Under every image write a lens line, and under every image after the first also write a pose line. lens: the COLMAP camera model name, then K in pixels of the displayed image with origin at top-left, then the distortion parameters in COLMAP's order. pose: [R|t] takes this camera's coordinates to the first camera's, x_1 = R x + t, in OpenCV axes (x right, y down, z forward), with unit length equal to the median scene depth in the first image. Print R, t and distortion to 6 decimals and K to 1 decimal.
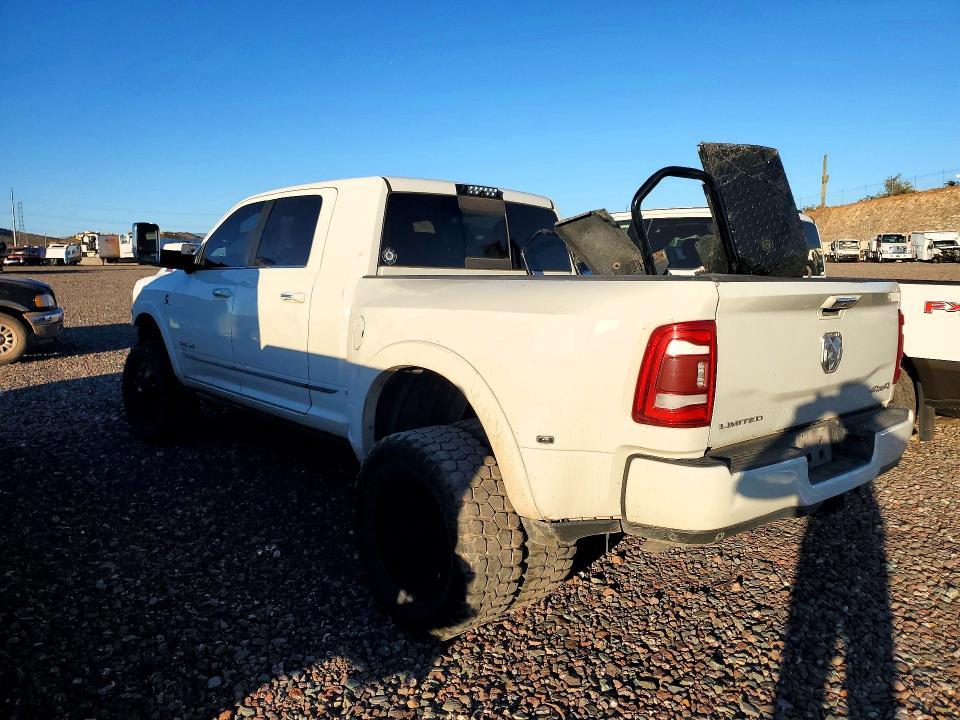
lens RADIAL K [[723.1, 0, 469.5], [0, 723.1, 351.1], [0, 0, 1]] dist [-0.000367, 0.000960]
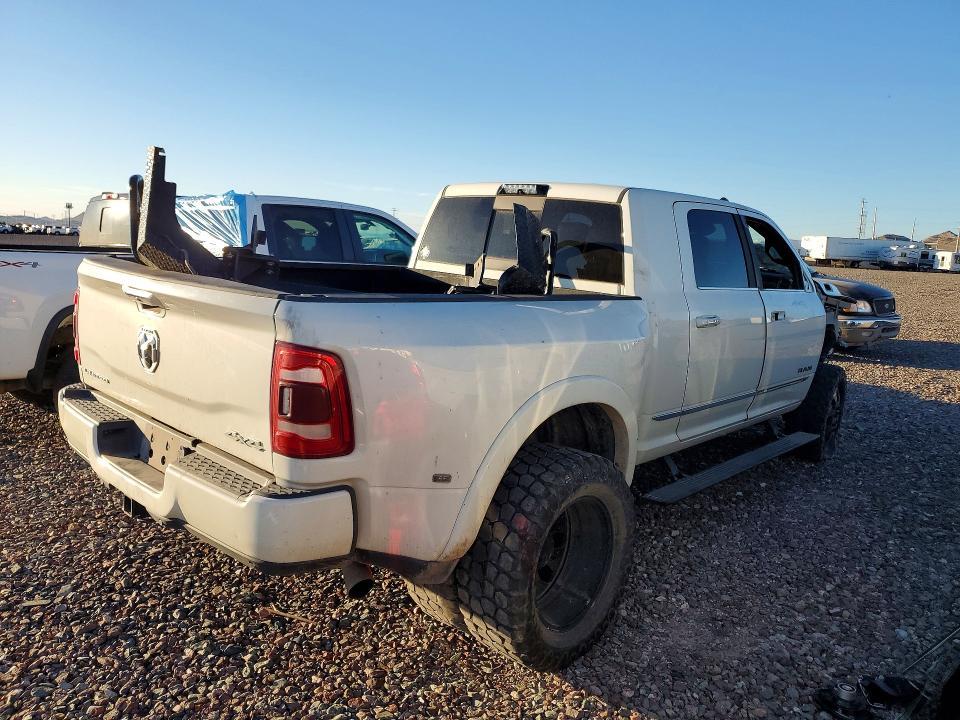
lens RADIAL K [[723.1, 0, 469.5], [0, 723.1, 351.1], [0, 0, 1]] dist [-0.000367, 0.000960]
pose [[0.118091, 0.148158, -0.981888, 1.053128], [-0.168675, 0.977430, 0.127198, -0.134403], [0.978572, 0.150599, 0.140416, 0.906607]]
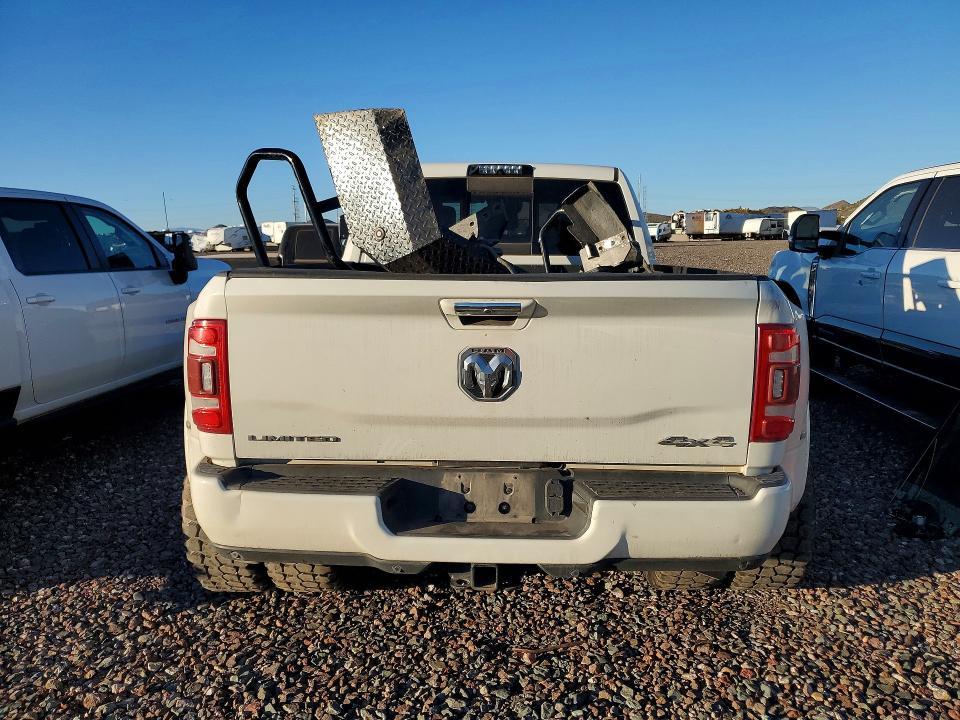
lens RADIAL K [[722.7, 0, 480.0], [0, 722.7, 360.0], [0, 0, 1]] dist [0.001802, 0.001660]
pose [[0.733492, 0.097130, -0.672723, 0.703409], [-0.066171, 0.995240, 0.071547, -0.046249], [0.676470, -0.007964, 0.736427, 0.322335]]
